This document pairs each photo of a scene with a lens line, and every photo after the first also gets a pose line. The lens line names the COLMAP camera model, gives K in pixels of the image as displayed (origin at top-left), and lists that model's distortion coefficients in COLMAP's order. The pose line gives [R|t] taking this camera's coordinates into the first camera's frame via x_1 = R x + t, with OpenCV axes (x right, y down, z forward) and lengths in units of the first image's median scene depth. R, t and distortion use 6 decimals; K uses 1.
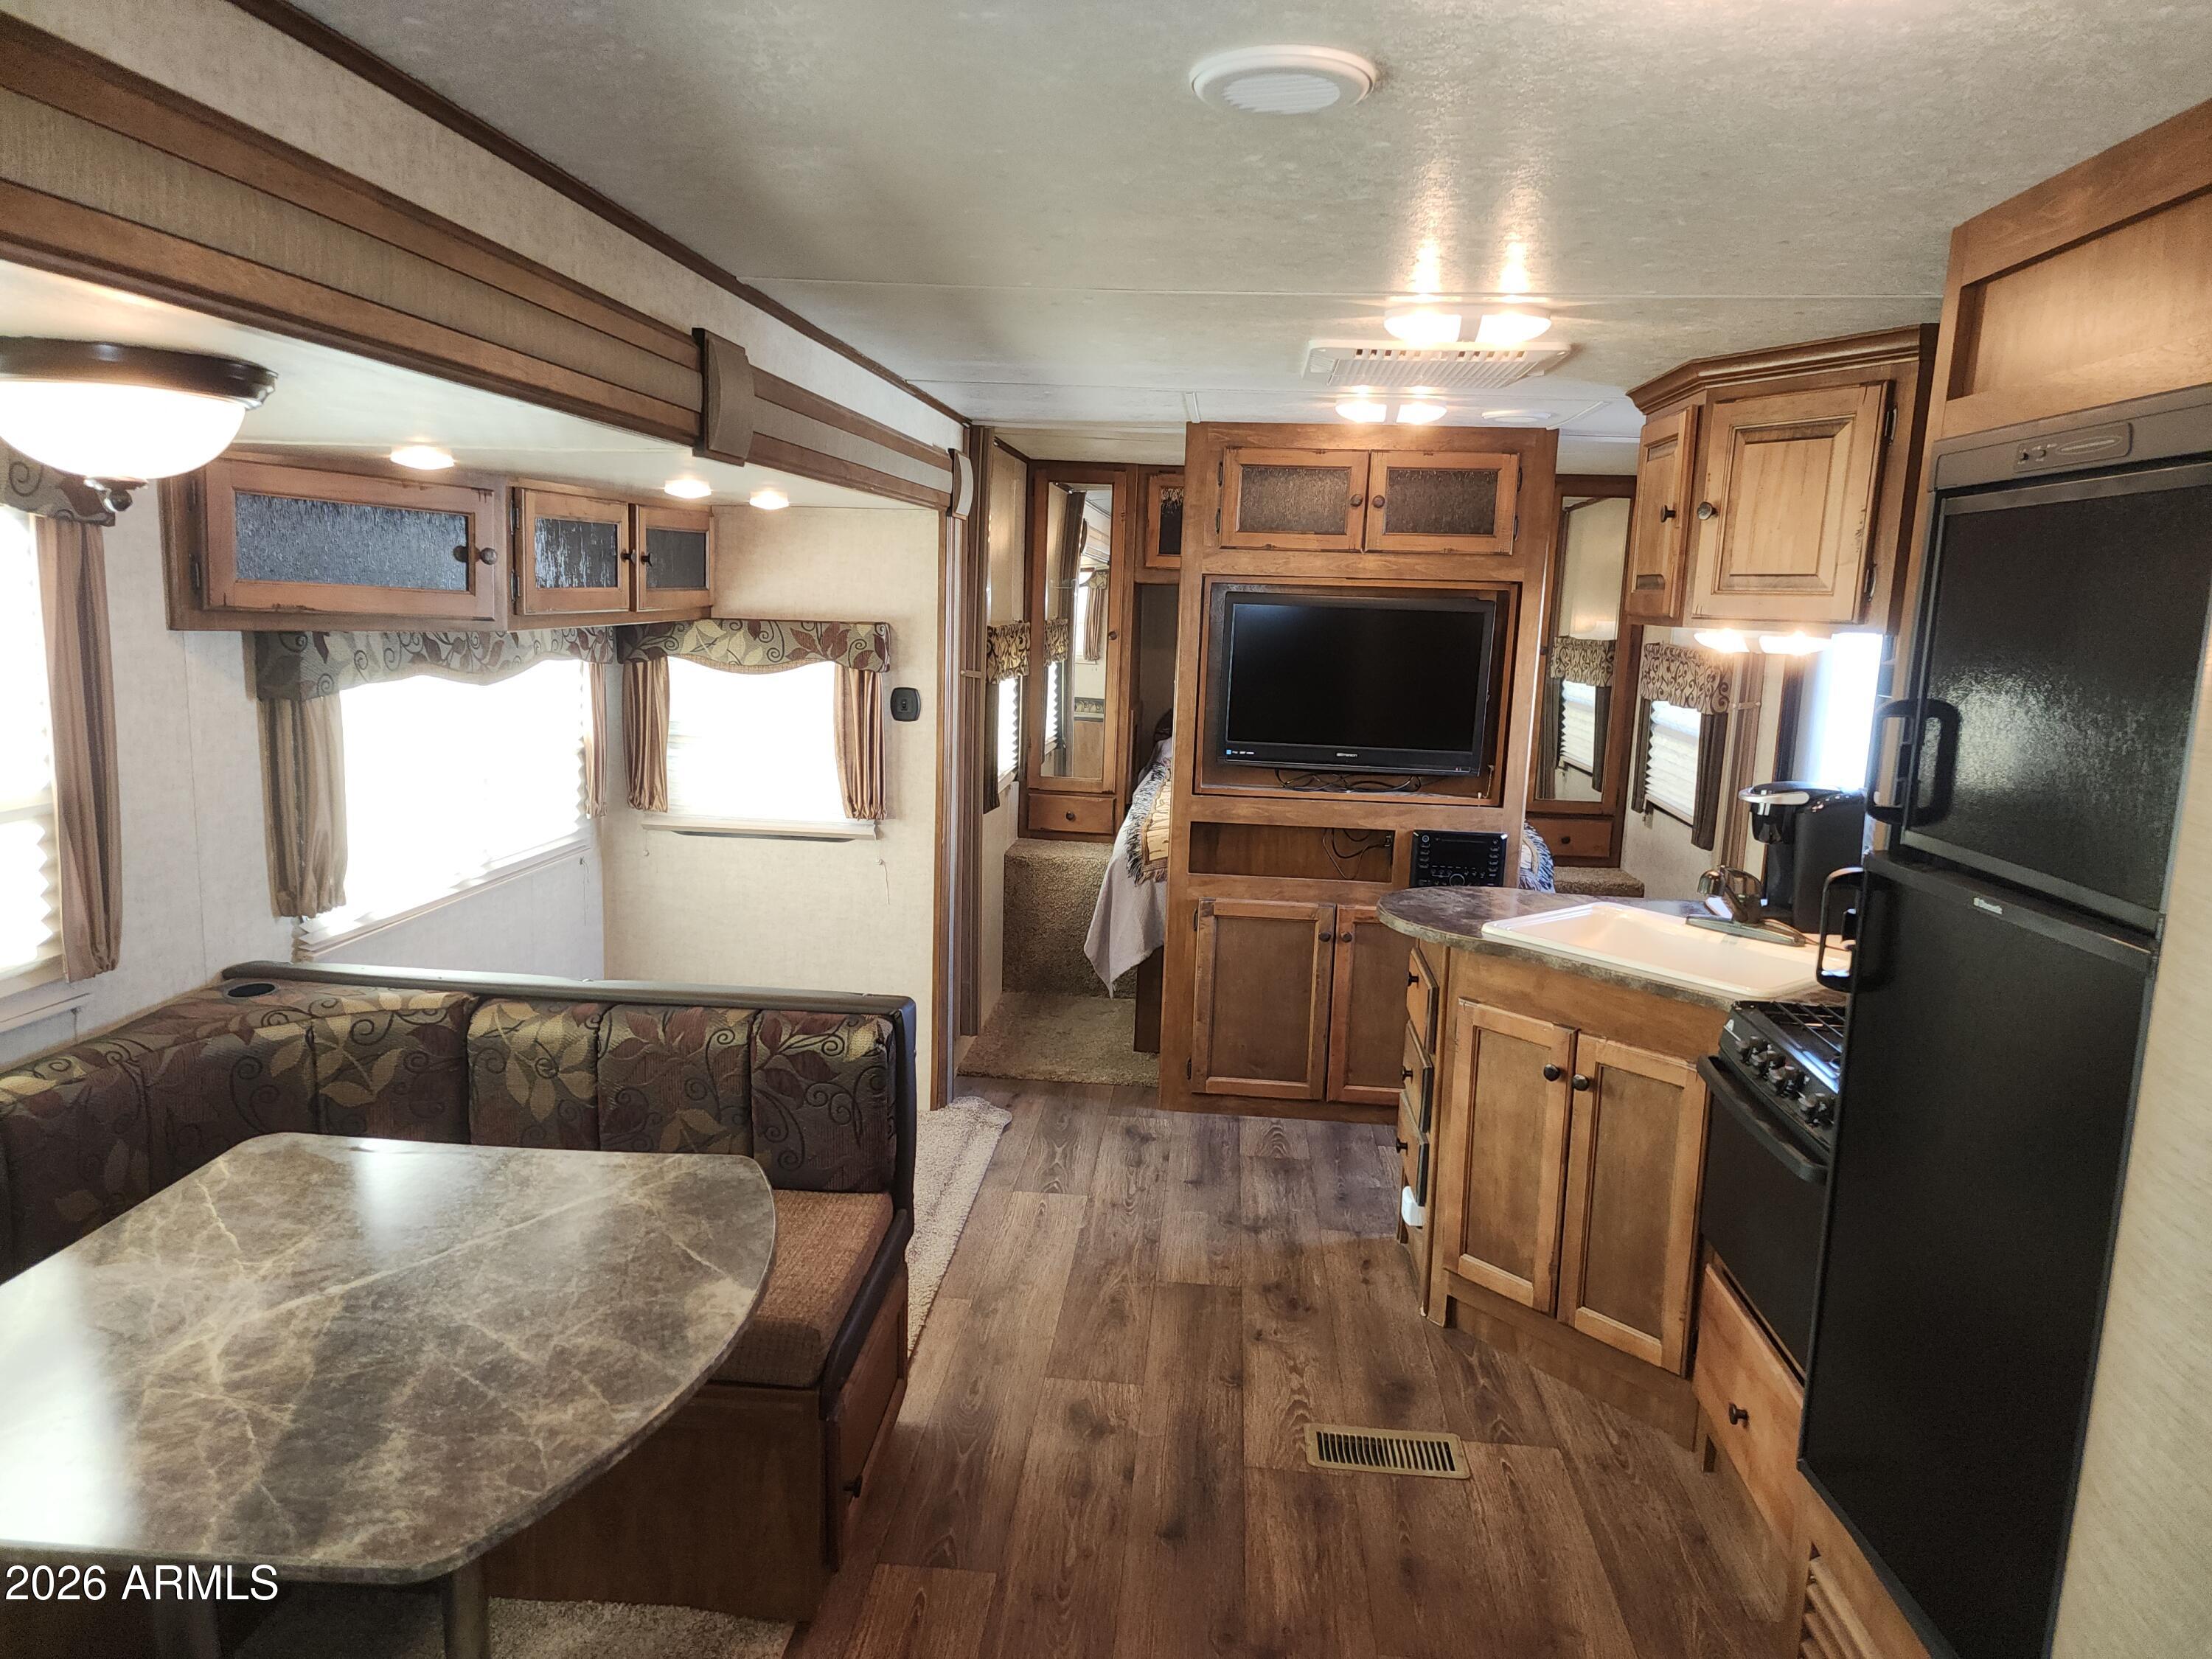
lens RADIAL K [[1465.9, 0, 1102.0], [0, 1465.9, 843.4], [0, 0, 1]] dist [0.077857, -0.070790]
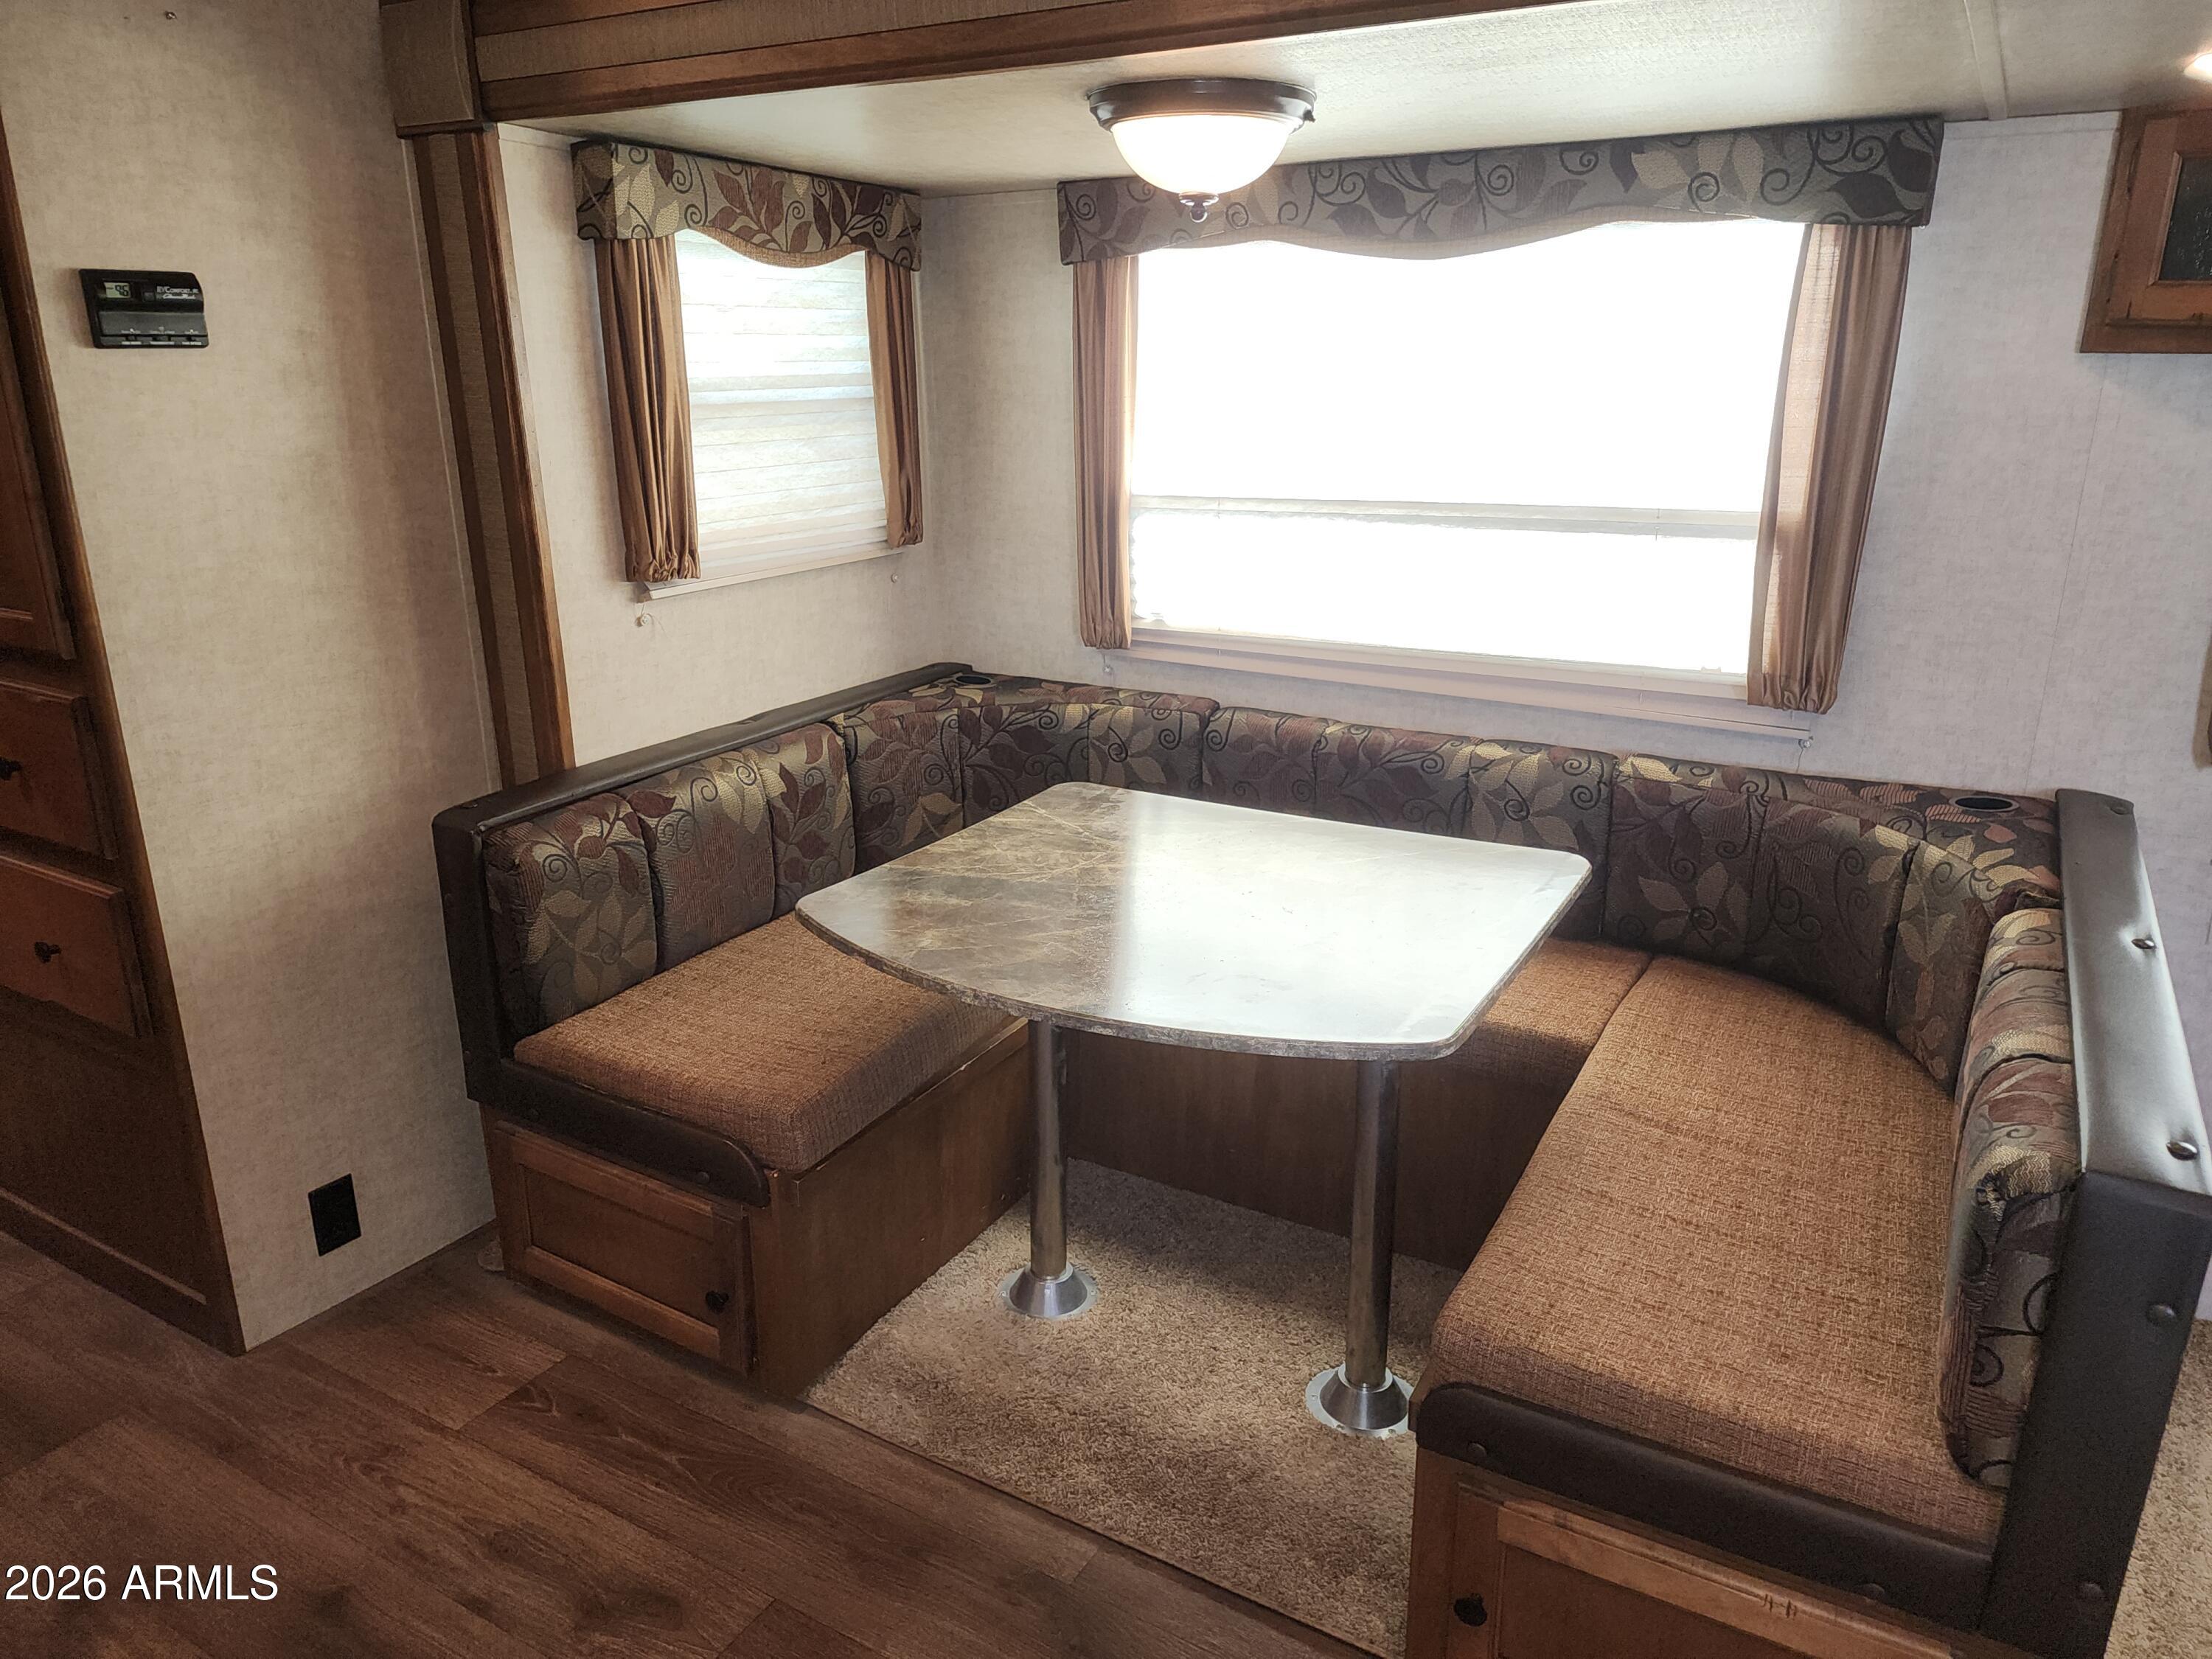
lens RADIAL K [[1483.3, 0, 1101.4], [0, 1483.3, 840.3], [0, 0, 1]] dist [0.085318, -0.073769]
pose [[-0.433429, 0.244500, -0.867387, 0.324254], [-0.165077, 0.924667, 0.343134, -0.078117], [0.885940, 0.291909, -0.360416, 0.762923]]
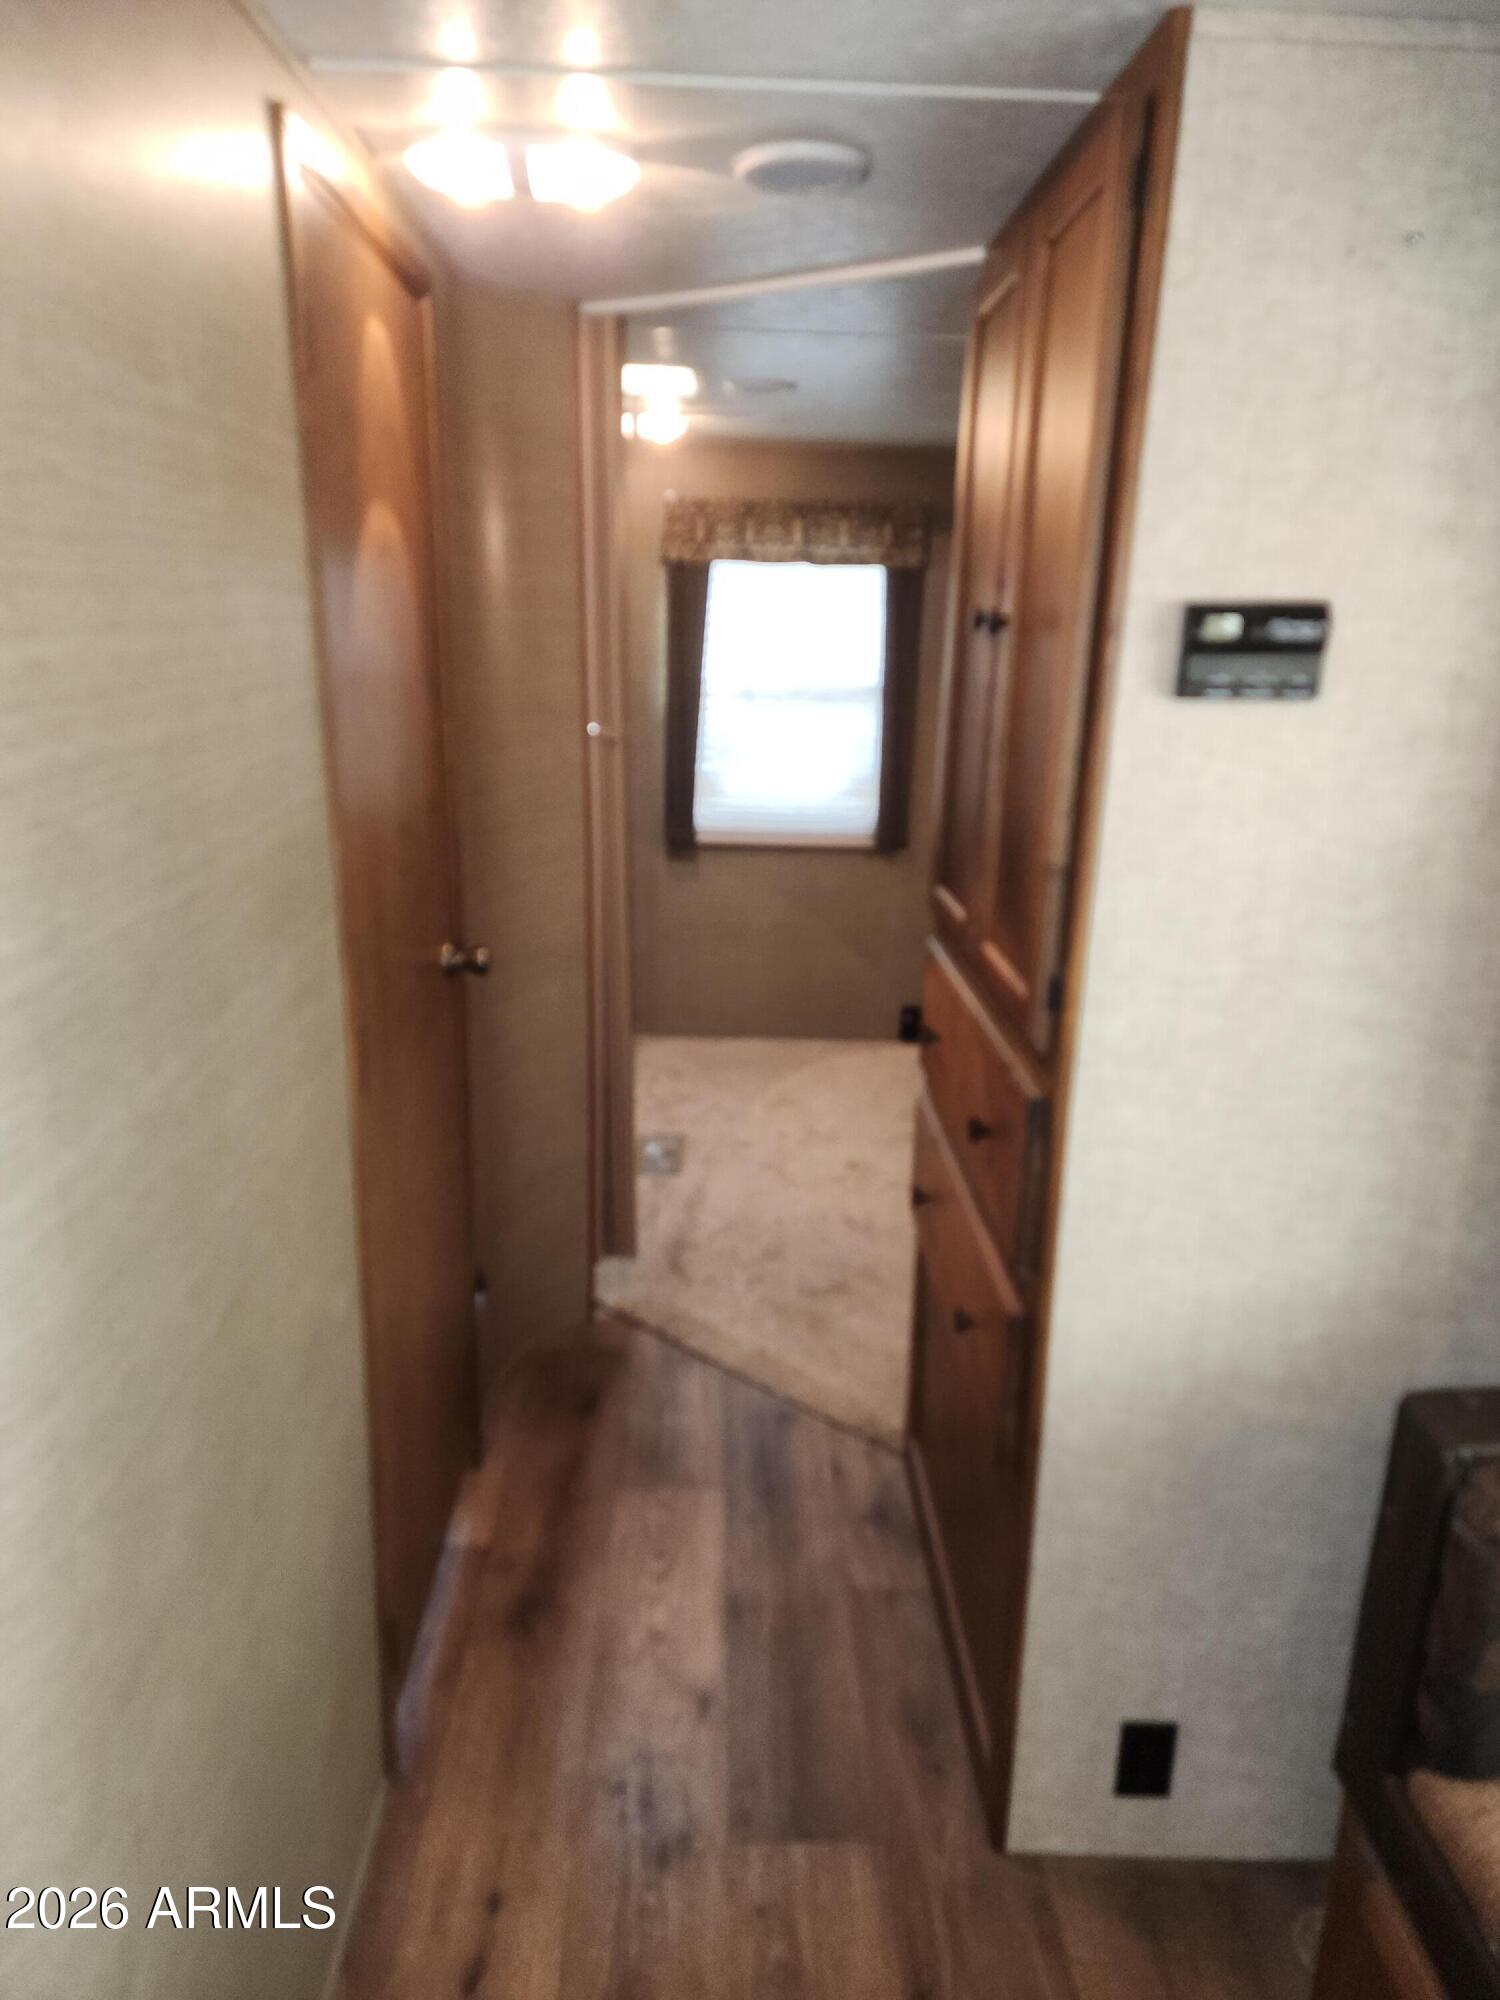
lens RADIAL K [[1325.4, 0, 747.4], [0, 1325.4, 999.6], [0, 0, 1]] dist [0.077857, -0.070790]
pose [[-0.992073, -0.011928, -0.125096, 0.085071], [-0.066825, 0.893137, 0.444792, -0.079216], [0.106422, 0.449626, -0.886854, 0.505820]]
